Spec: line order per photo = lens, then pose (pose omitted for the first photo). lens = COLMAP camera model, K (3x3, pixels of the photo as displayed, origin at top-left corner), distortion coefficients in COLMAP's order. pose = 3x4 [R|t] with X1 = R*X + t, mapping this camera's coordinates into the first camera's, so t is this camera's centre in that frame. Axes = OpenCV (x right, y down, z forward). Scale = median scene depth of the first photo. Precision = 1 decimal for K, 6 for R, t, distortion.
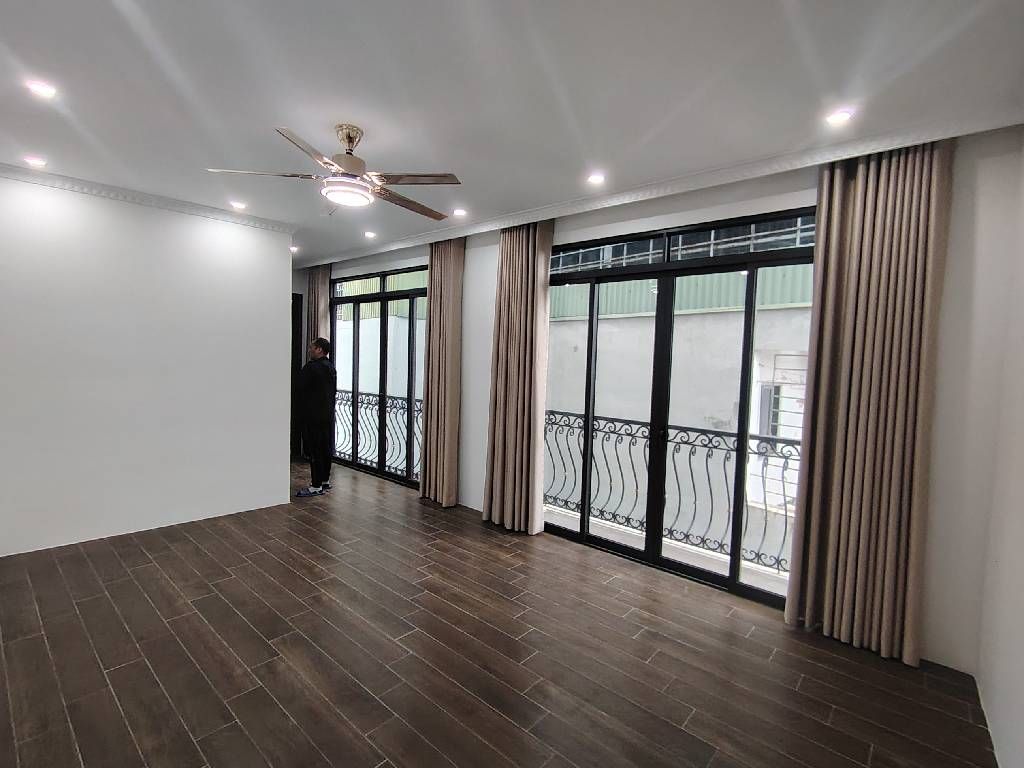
lens RADIAL K [[490.3, 0, 518.8], [0, 490.3, 393.2], [0, 0, 1]] dist [0.004823, -0.002004]
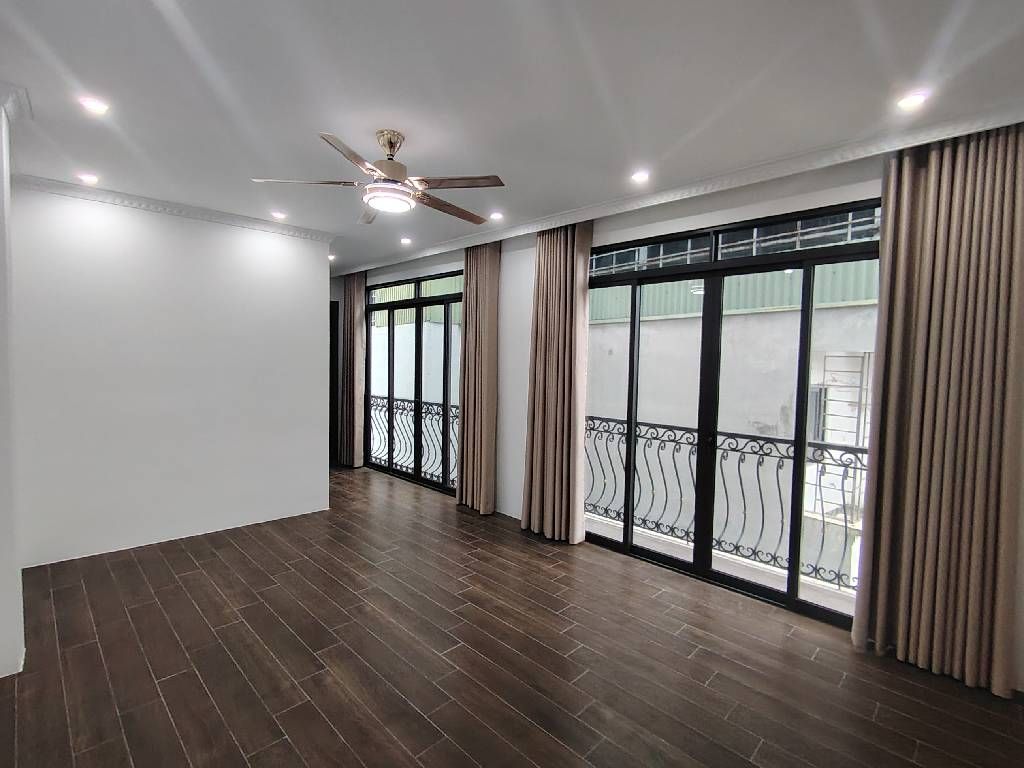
lens RADIAL K [[490.3, 0, 516.9], [0, 490.3, 392.3], [0, 0, 1]] dist [0.004823, -0.002004]
pose [[0.998293, -0.006570, -0.058032, -0.028677], [0.005994, 0.999931, -0.010093, -0.003927], [0.058094, 0.009728, 0.998264, 0.022999]]
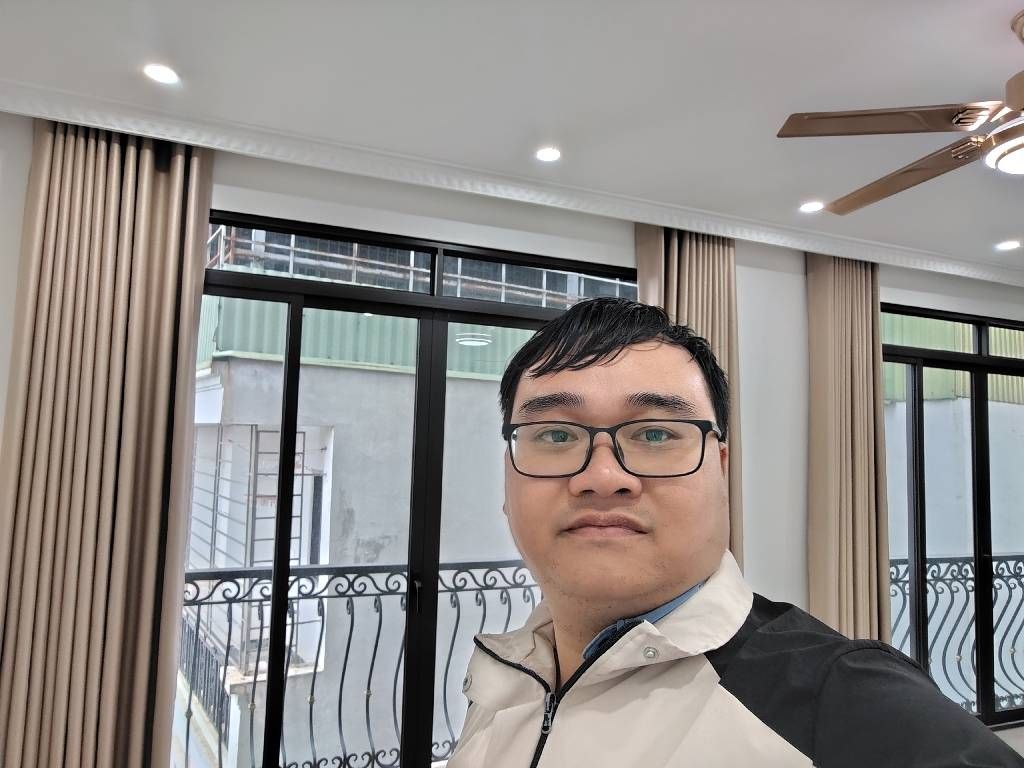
lens RADIAL K [[825.4, 0, 507.9], [0, 825.4, 409.8], [0, 0, 1]] dist [0.034443, 0.010081]
pose [[0.399319, 0.029271, 0.916345, -1.194171], [0.058850, 0.996611, -0.057481, -0.119135], [-0.914921, 0.076880, 0.396243, 1.038857]]
